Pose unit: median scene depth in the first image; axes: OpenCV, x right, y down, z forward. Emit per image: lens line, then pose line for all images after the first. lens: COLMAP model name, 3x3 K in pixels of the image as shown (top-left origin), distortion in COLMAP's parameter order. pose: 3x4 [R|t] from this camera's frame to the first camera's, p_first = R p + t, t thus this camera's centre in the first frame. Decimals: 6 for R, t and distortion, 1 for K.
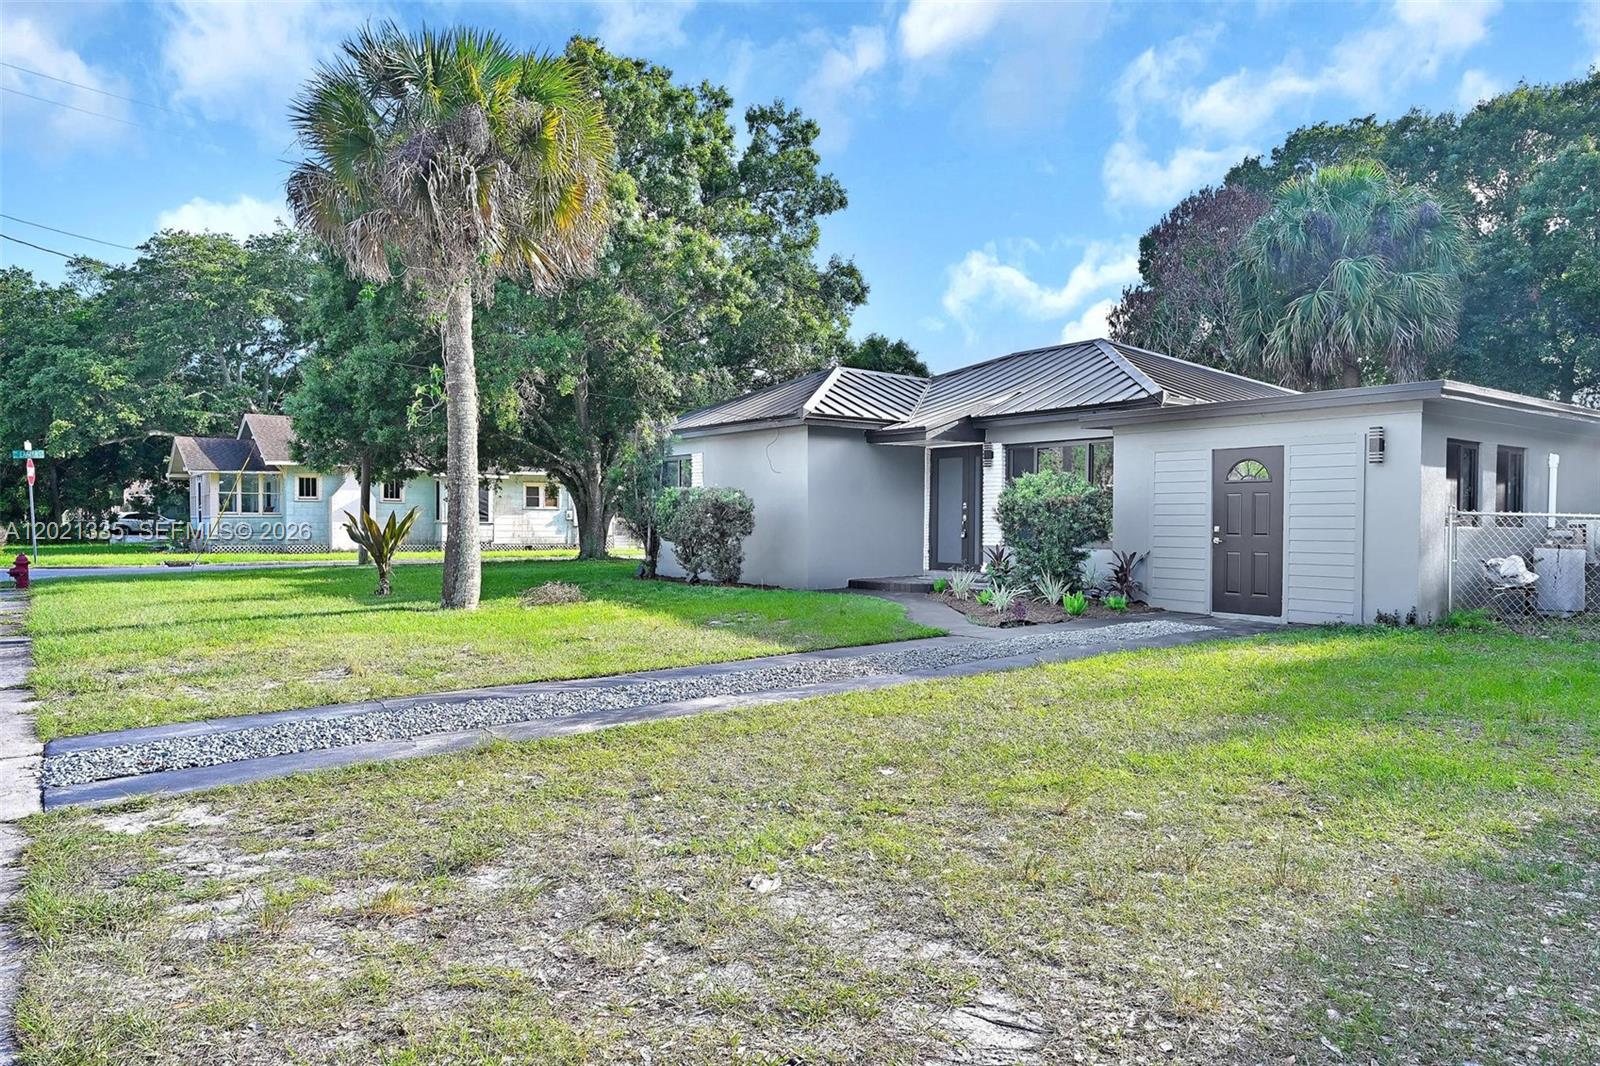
lens RADIAL K [[1040.3, 0, 790.0], [0, 1040.3, 532.8], [0, 0, 1]] dist [-0.003094, 0.000779]
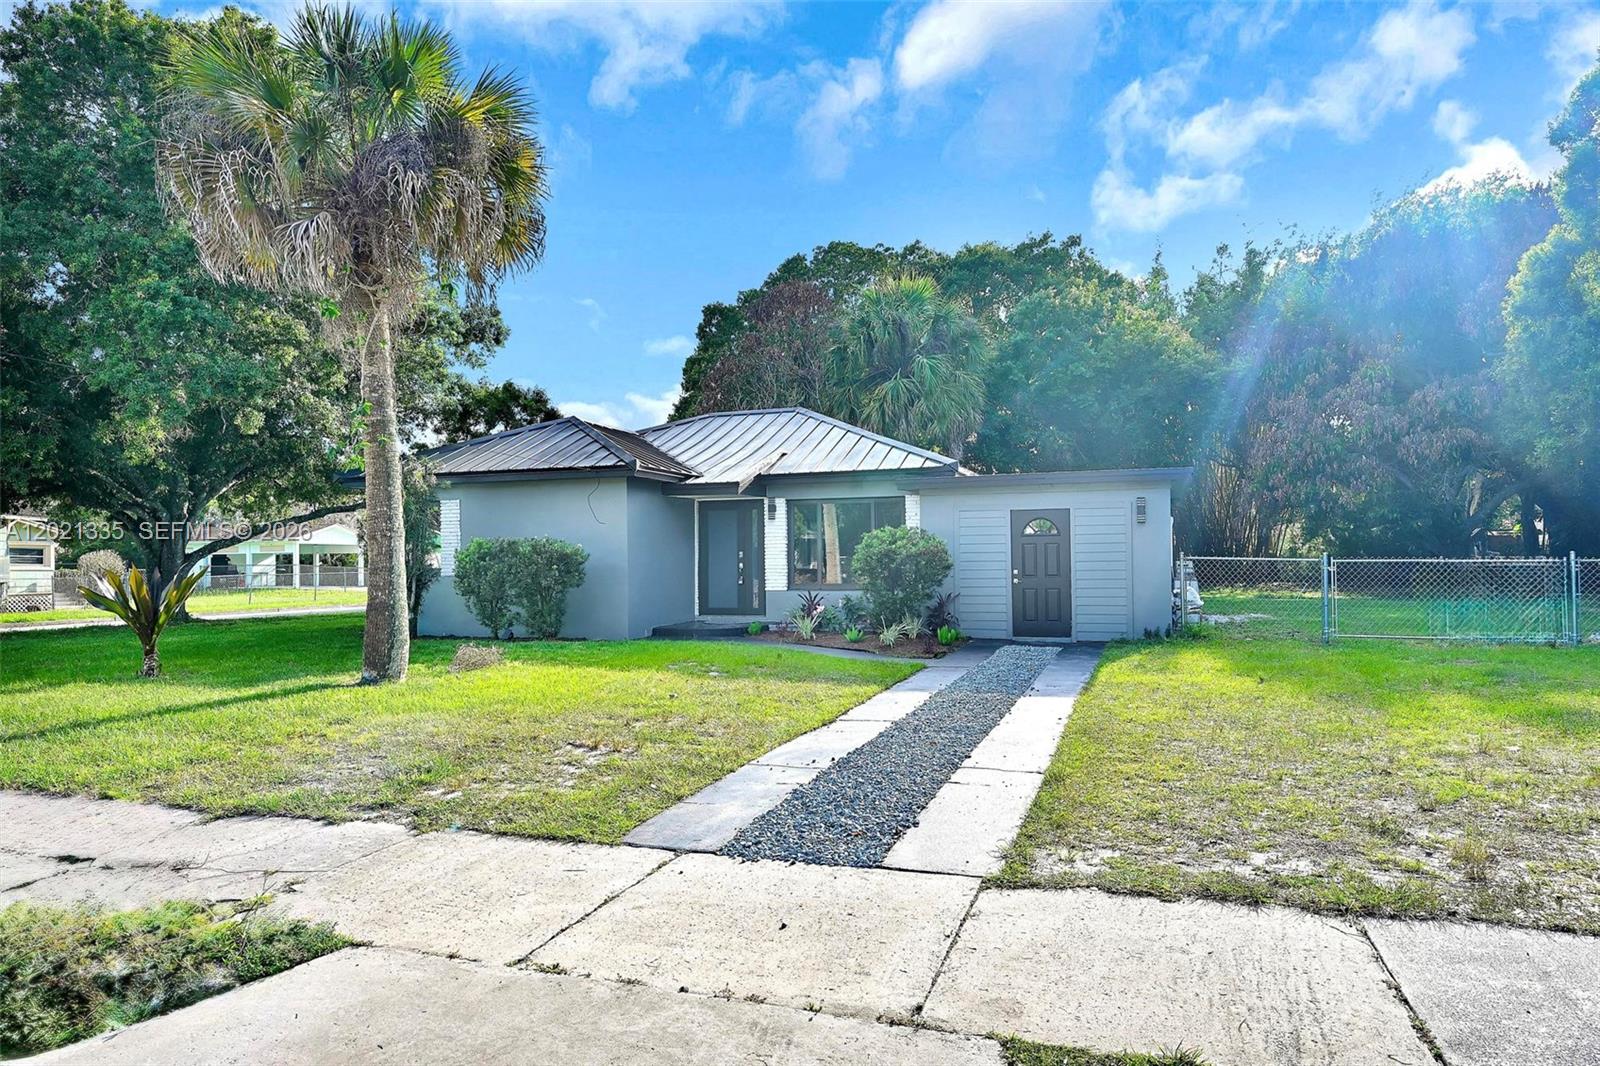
lens RADIAL K [[1039.2, 0, 798.9], [0, 1039.2, 536.4], [0, 0, 1]] dist [-0.000795, 0.000004]
pose [[0.820939, 0.000198, 0.571016, -0.421113], [0.021496, 0.999280, -0.031252, -0.010197], [-0.570611, 0.037930, 0.820344, 0.074717]]
